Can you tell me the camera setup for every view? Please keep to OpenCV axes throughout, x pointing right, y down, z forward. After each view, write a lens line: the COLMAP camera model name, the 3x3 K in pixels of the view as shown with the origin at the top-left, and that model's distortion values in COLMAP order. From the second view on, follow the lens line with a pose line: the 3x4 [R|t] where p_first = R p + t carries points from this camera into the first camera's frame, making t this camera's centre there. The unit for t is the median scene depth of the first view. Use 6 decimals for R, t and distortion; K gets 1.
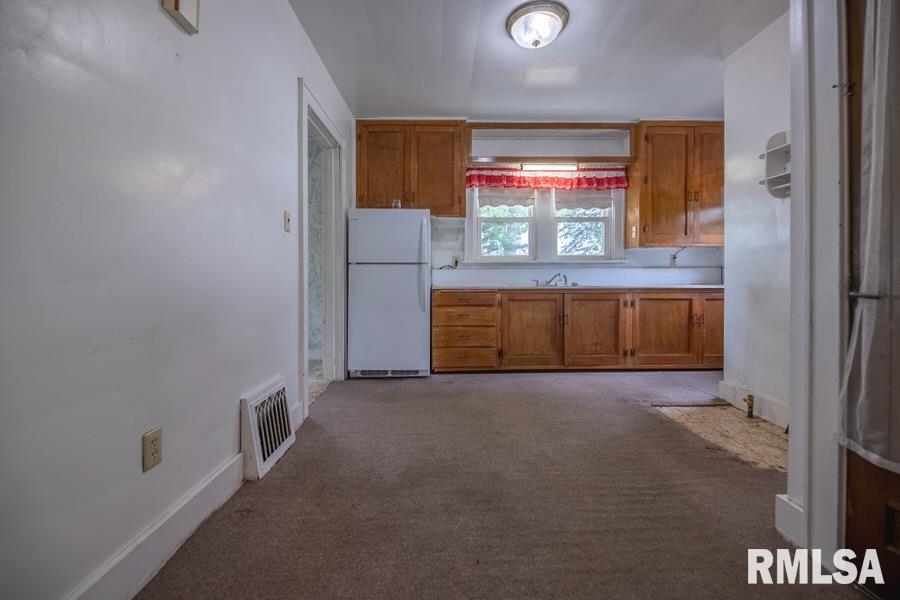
lens RADIAL K [[368.1, 0, 454.1], [0, 368.1, 282.6], [0, 0, 1]] dist [0.000837, -0.005144]
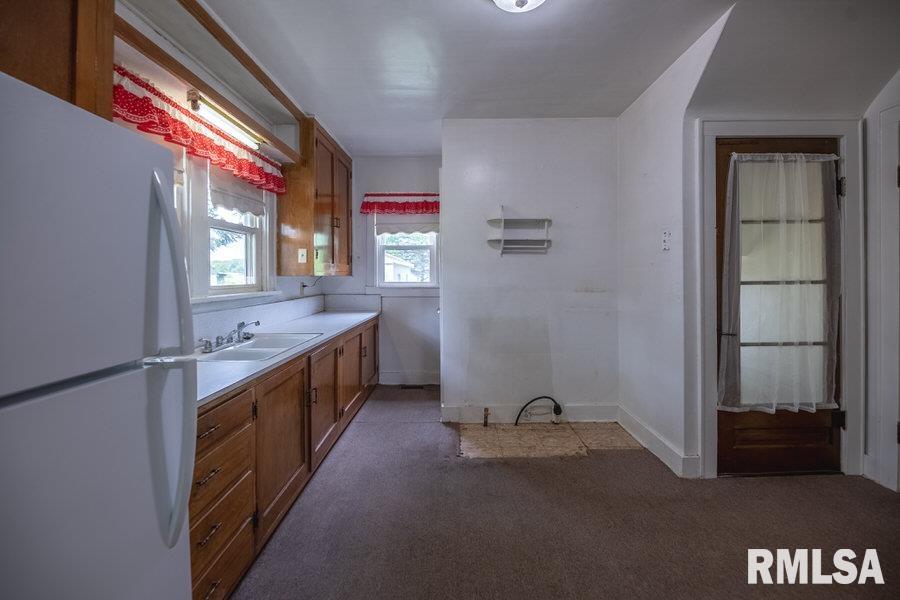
lens RADIAL K [[372.3, 0, 448.3], [0, 372.3, 277.7], [0, 0, 1]] dist [-0.000115, -0.000050]
pose [[0.036008, -0.002571, 0.999348, -0.289522], [0.021657, 0.999764, 0.001792, -0.088807], [-0.999117, 0.021578, 0.036055, 0.684617]]
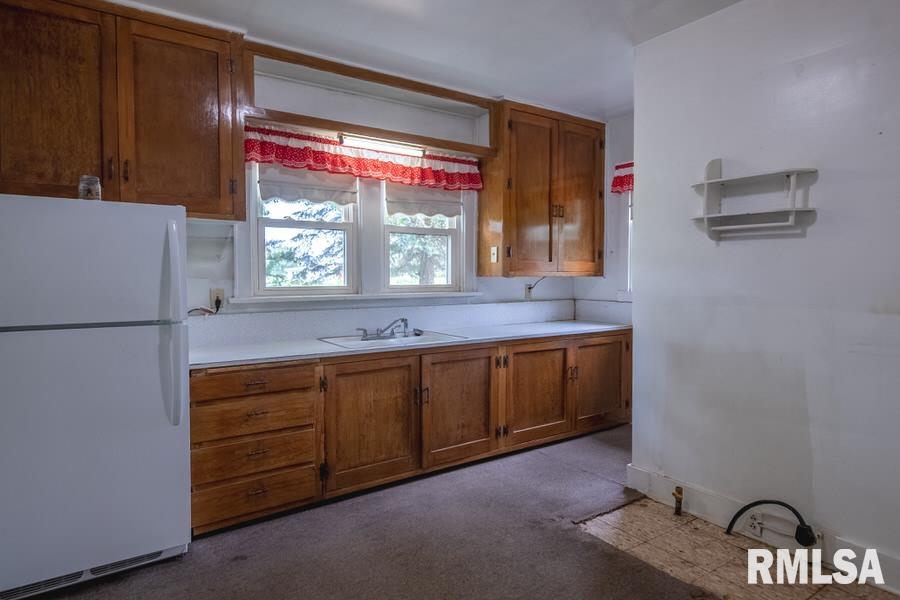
lens RADIAL K [[512.5, 0, 451.7], [0, 512.5, 291.6], [0, 0, 1]] dist [0.003532, 0.000283]
pose [[0.837483, -0.015783, 0.546235, -0.123423], [0.008981, 0.999845, 0.015121, -0.084435], [-0.546389, -0.007758, 0.837495, 0.222113]]
